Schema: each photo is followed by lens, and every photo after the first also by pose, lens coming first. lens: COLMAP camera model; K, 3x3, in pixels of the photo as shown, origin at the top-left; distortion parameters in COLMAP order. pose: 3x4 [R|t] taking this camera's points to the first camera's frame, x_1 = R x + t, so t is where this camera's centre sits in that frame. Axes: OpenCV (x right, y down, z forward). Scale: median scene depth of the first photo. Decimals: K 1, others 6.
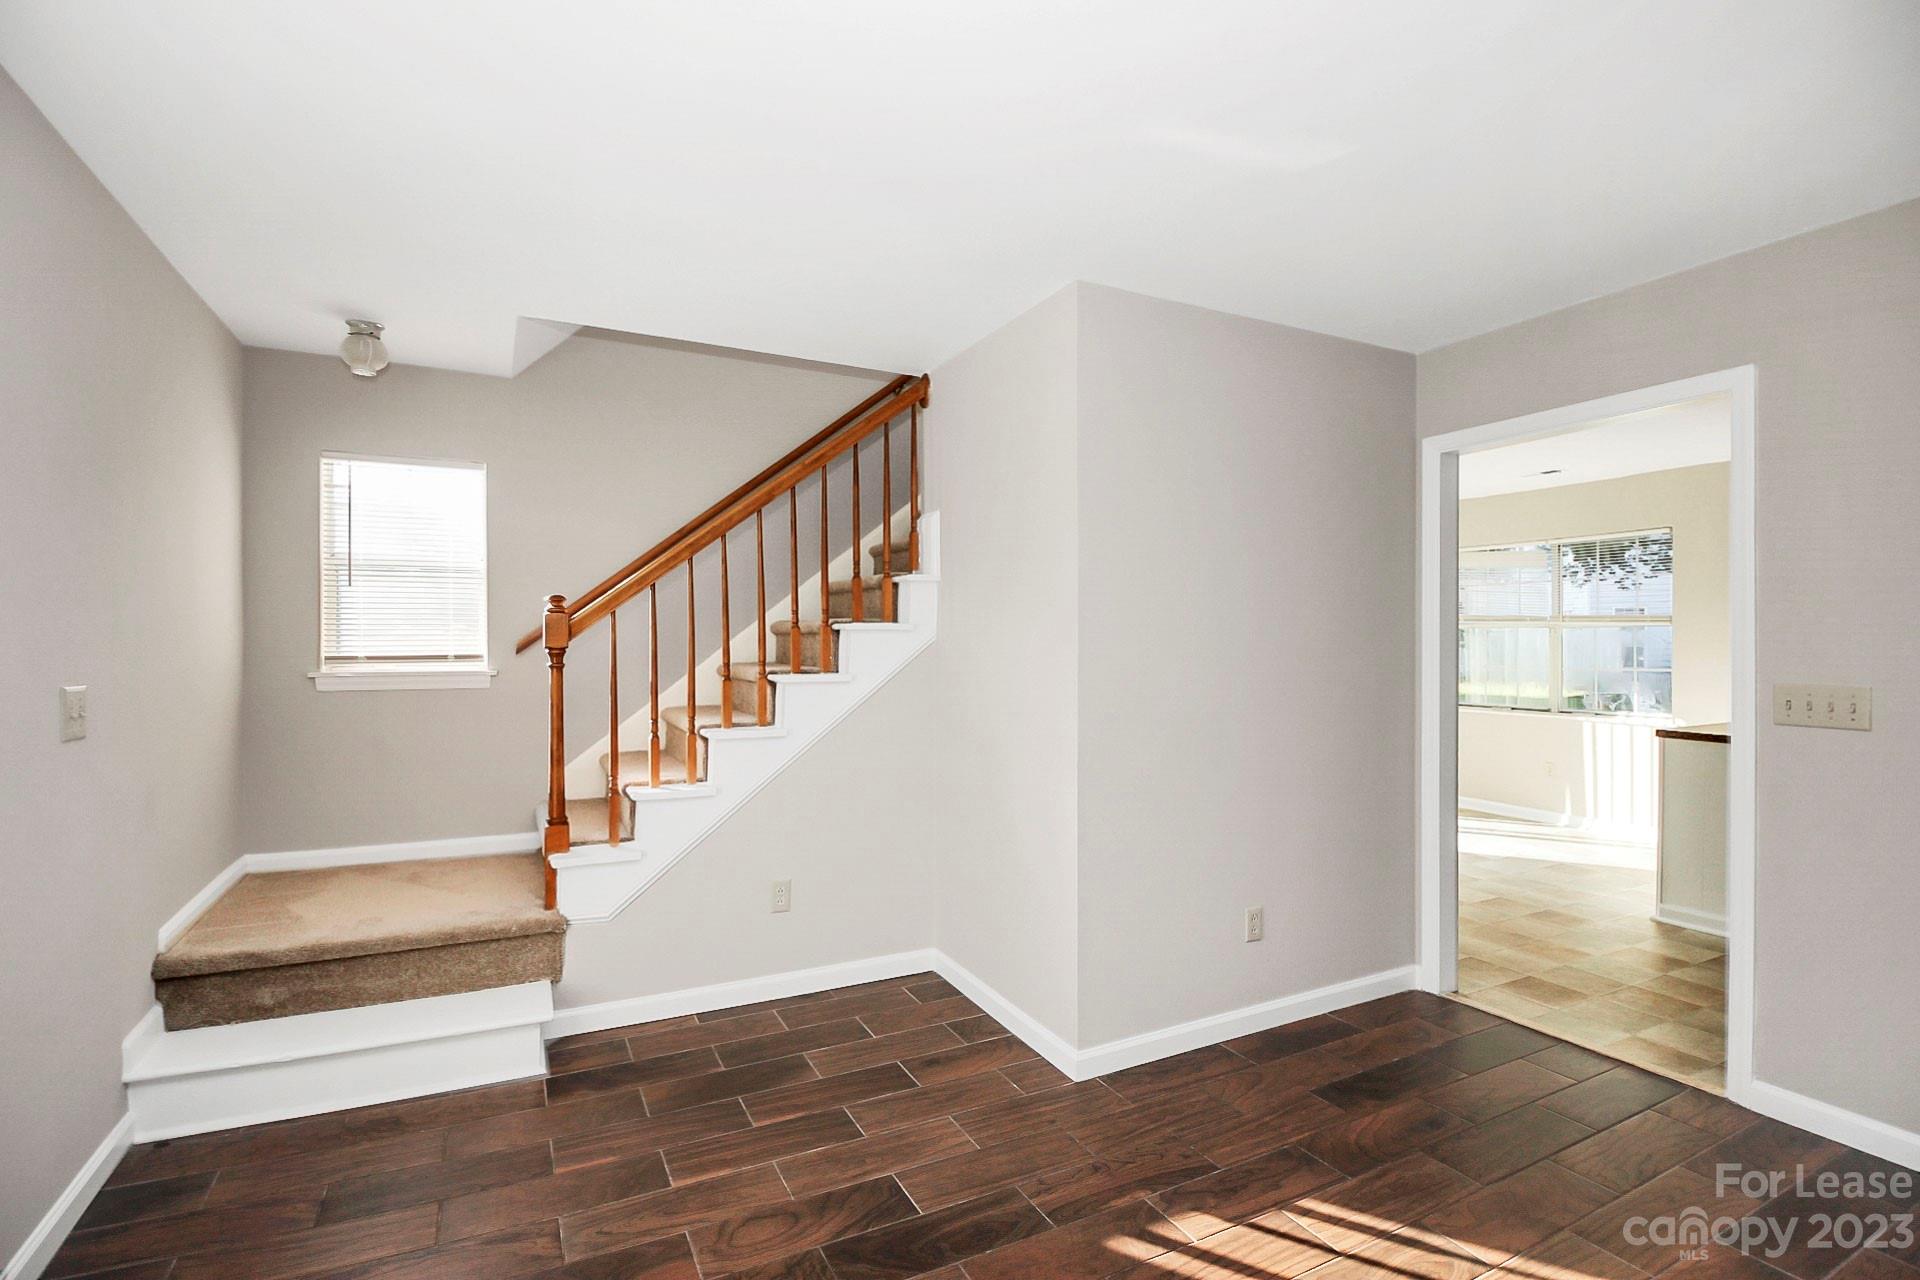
lens RADIAL K [[929.3, 0, 947.9], [0, 929.3, 641.6], [0, 0, 1]] dist [-0.002306, -0.000860]
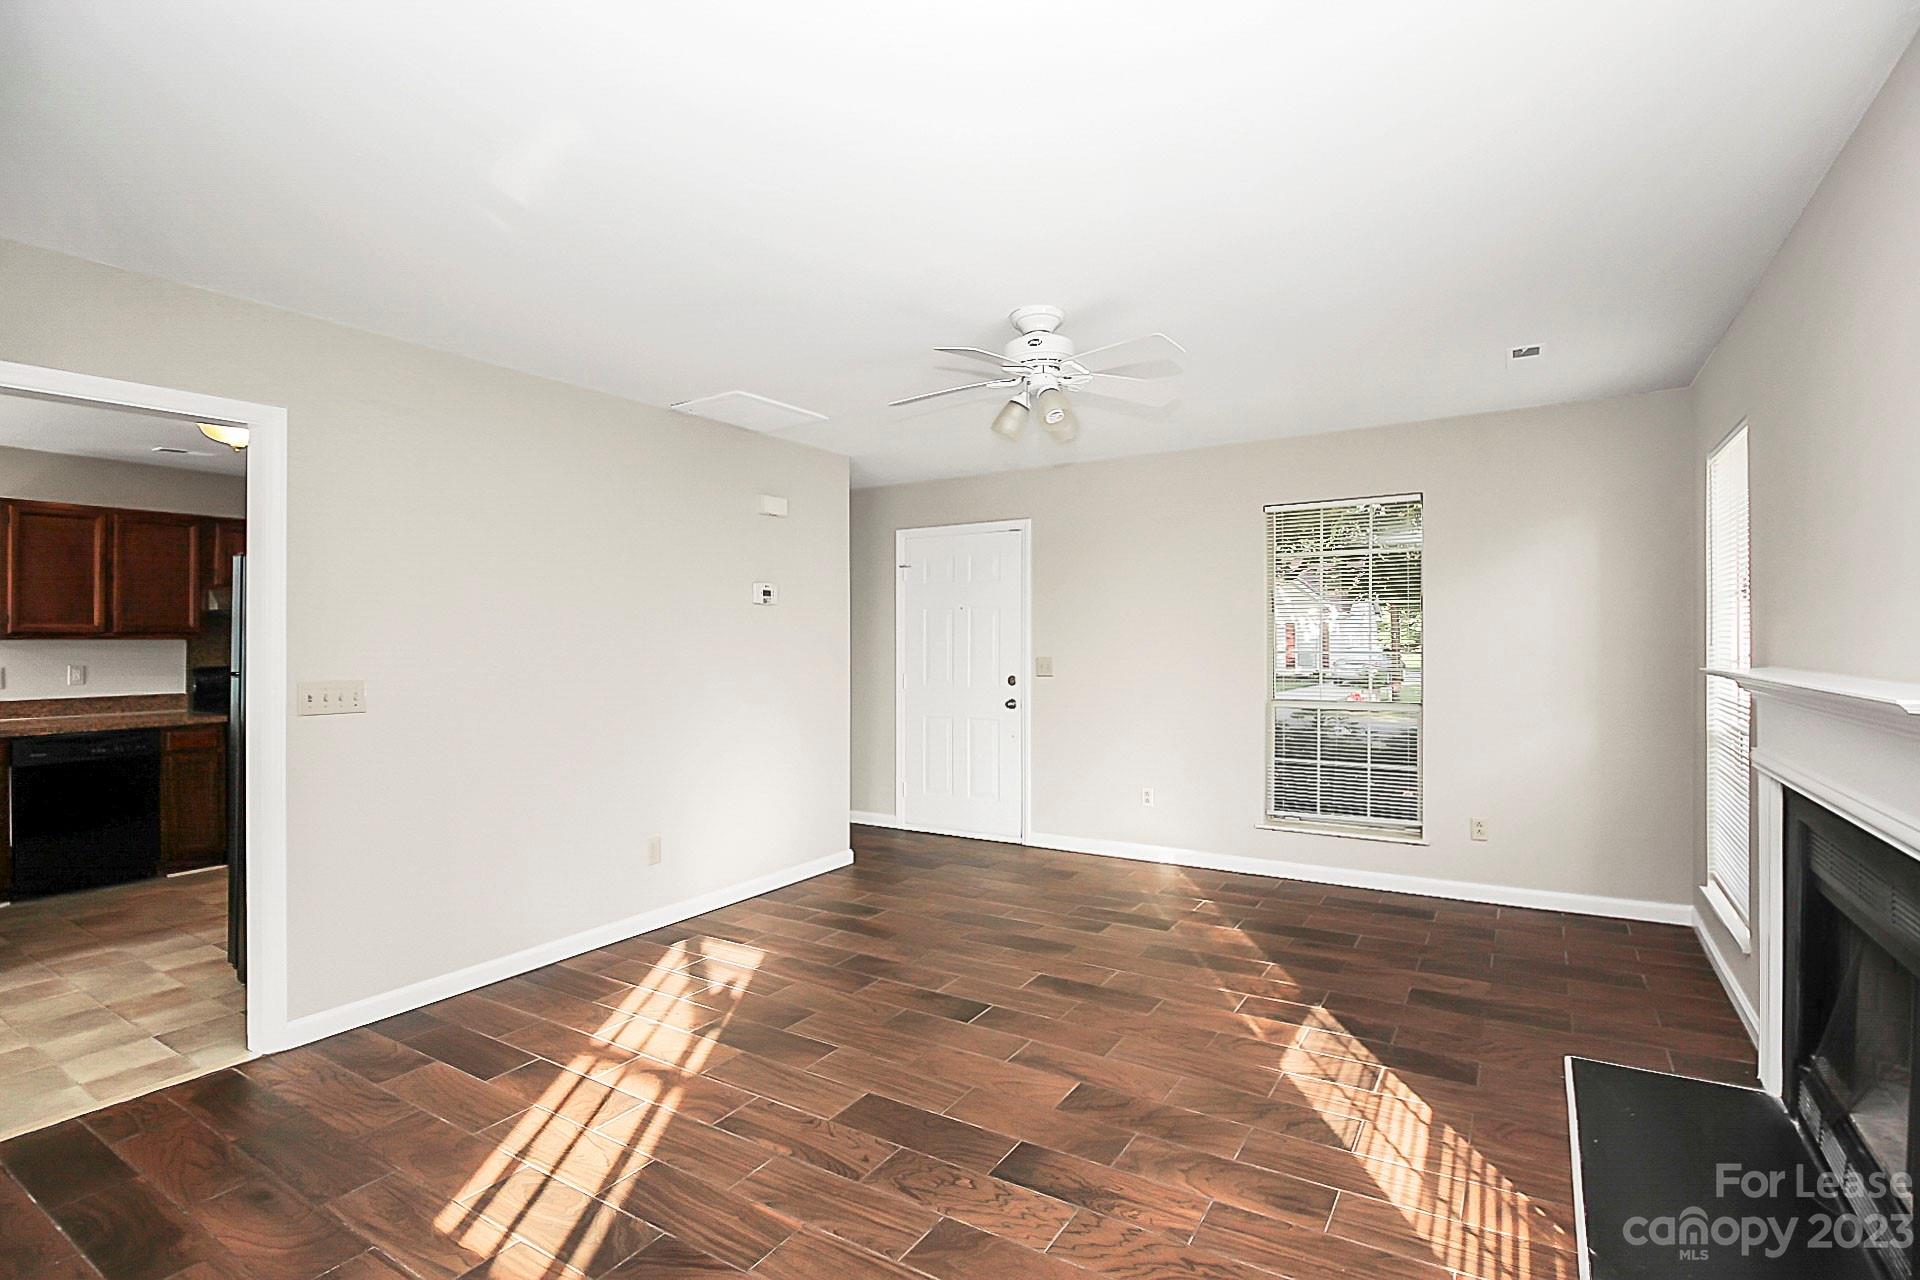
lens RADIAL K [[897.2, 0, 970.5], [0, 897.2, 634.9], [0, 0, 1]] dist [0.002087, -0.012051]
pose [[-0.533837, 0.010414, 0.845523, -0.397349], [0.010584, 0.999928, -0.005634, -0.000380], [-0.845521, 0.005941, -0.533909, 0.642750]]
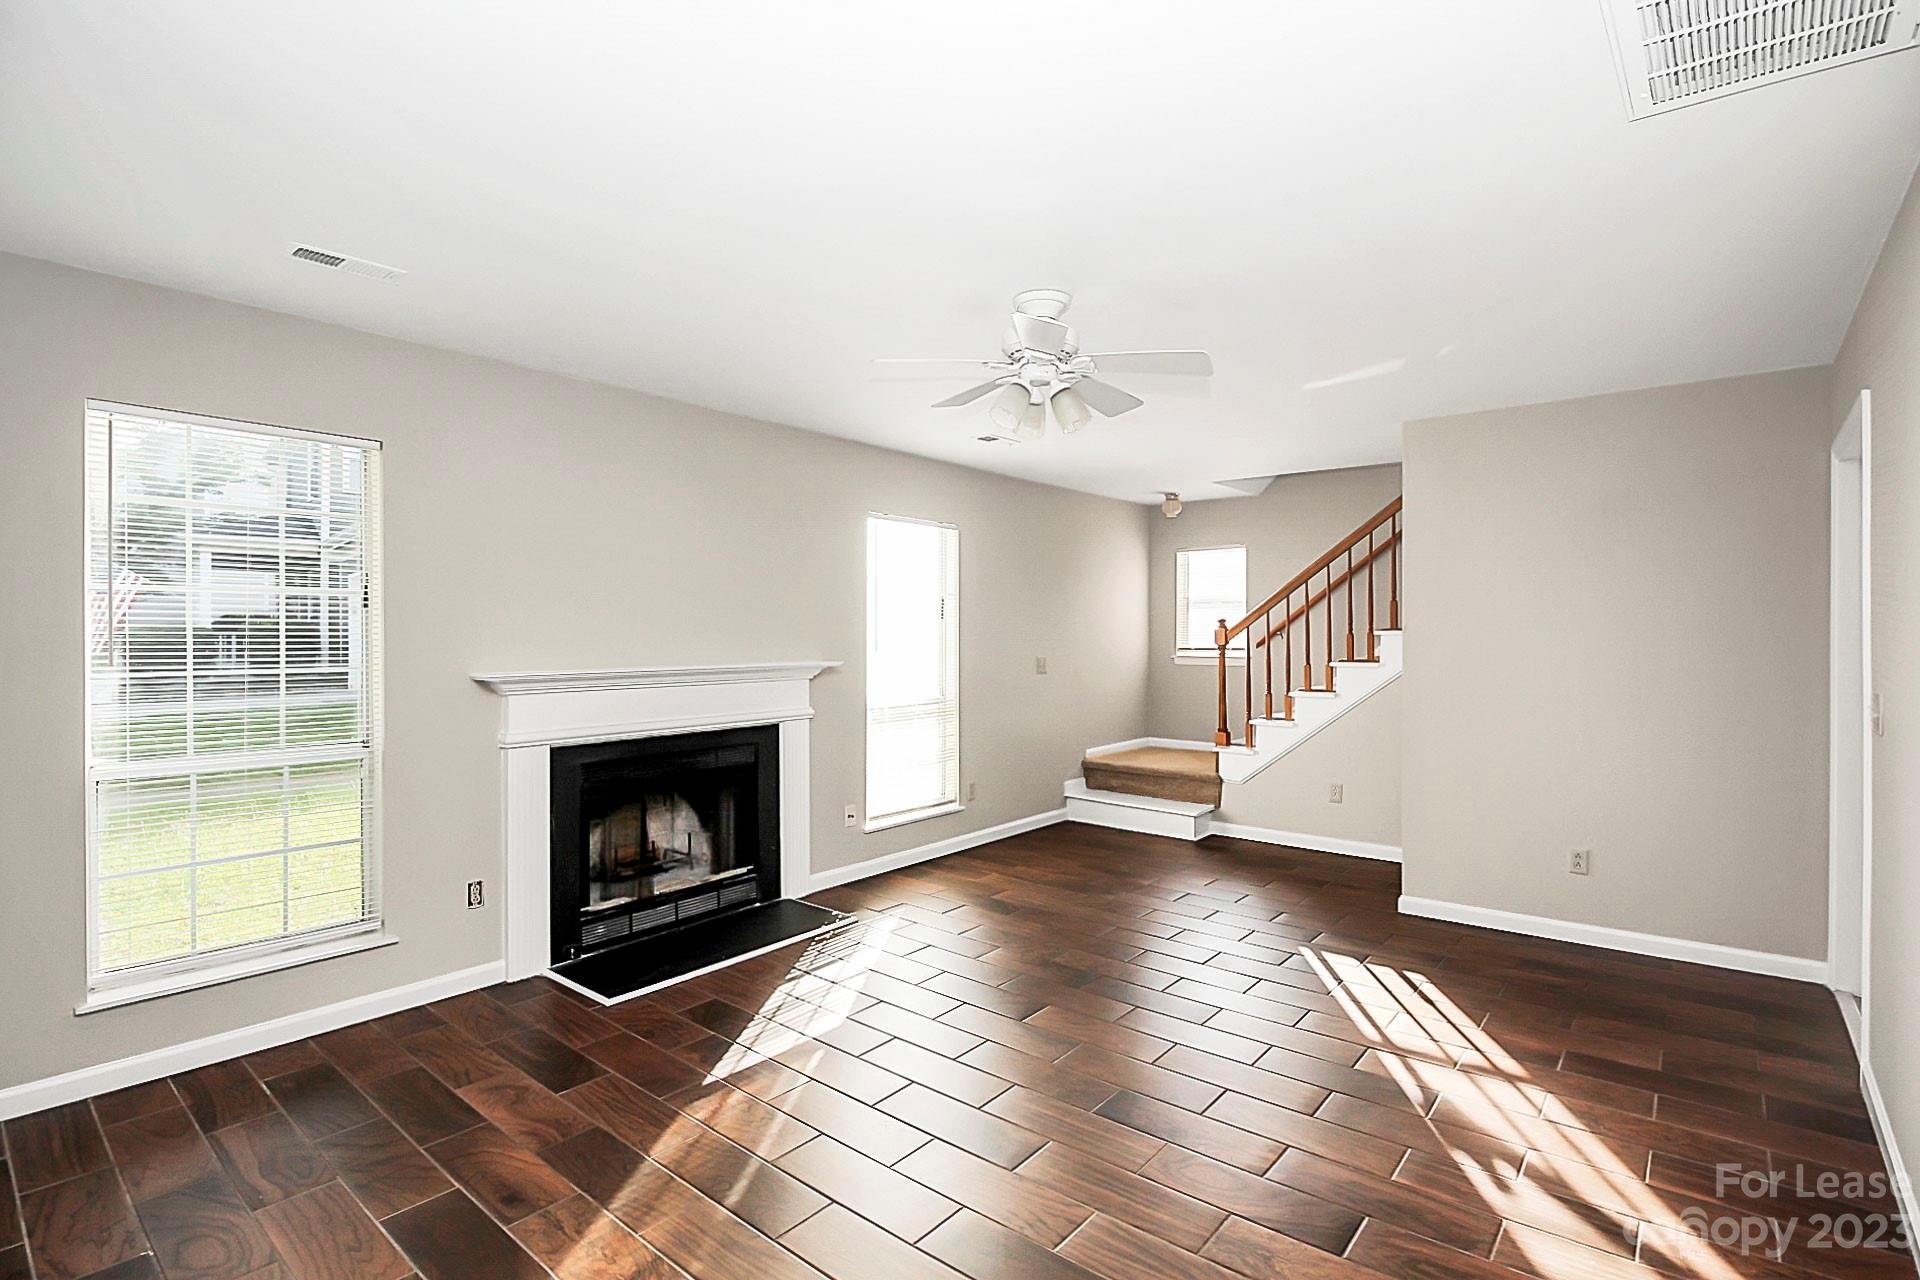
lens RADIAL K [[897.2, 0, 970.5], [0, 897.2, 634.9], [0, 0, 1]] dist [0.002087, -0.012051]
pose [[0.412650, 0.002258, -0.910887, 1.024444], [-0.003569, 0.999993, 0.000862, -0.013825], [0.910882, 0.002895, 0.412656, -0.277063]]
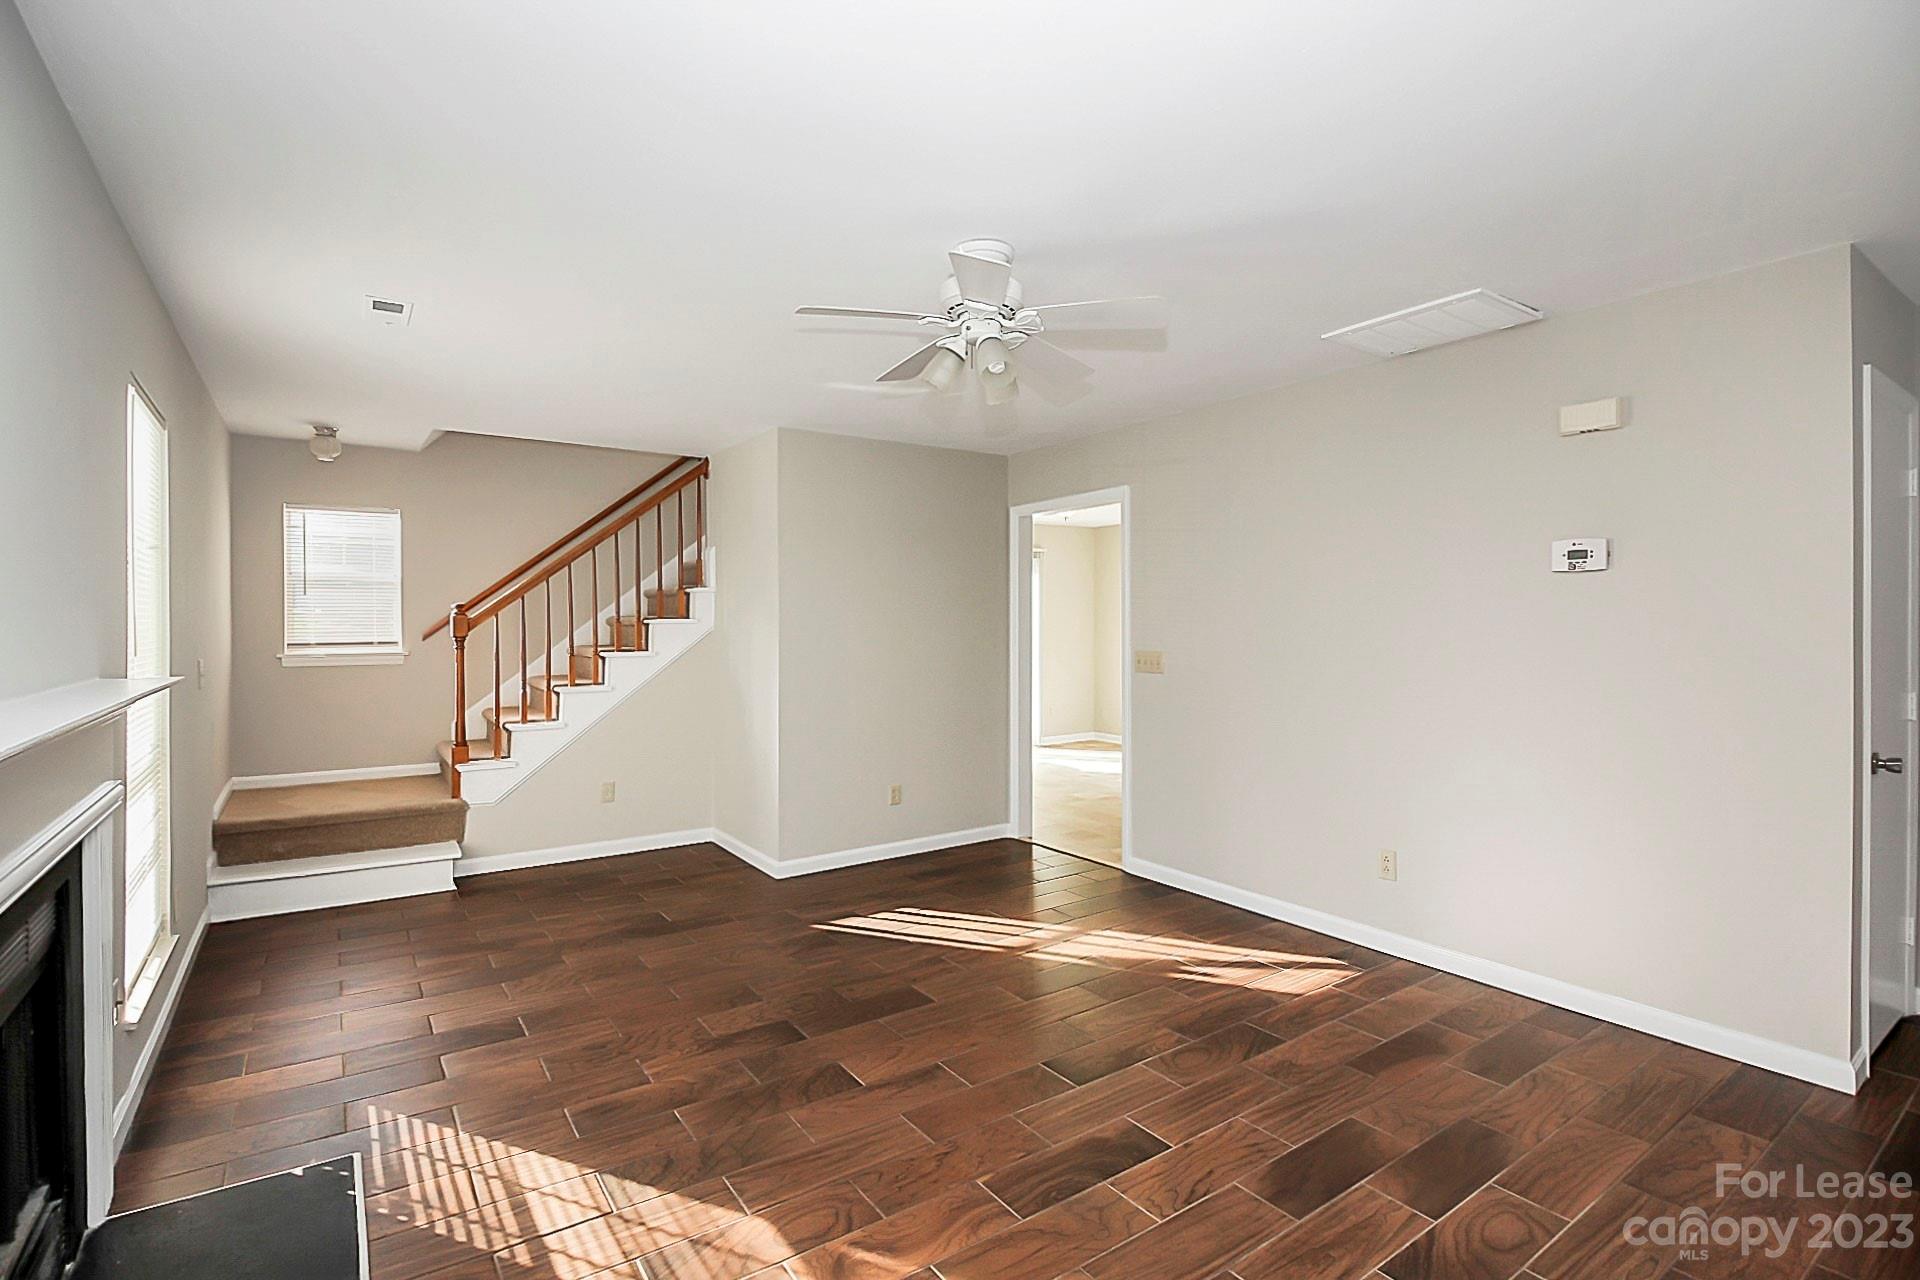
lens RADIAL K [[926.3, 0, 949.9], [0, 926.3, 619.8], [0, 0, 1]] dist [0.003465, 0.000365]
pose [[0.989940, -0.003366, 0.141448, 0.173428], [0.004366, 0.999968, -0.006760, -0.006984], [-0.141421, 0.007309, 0.989923, -0.642625]]
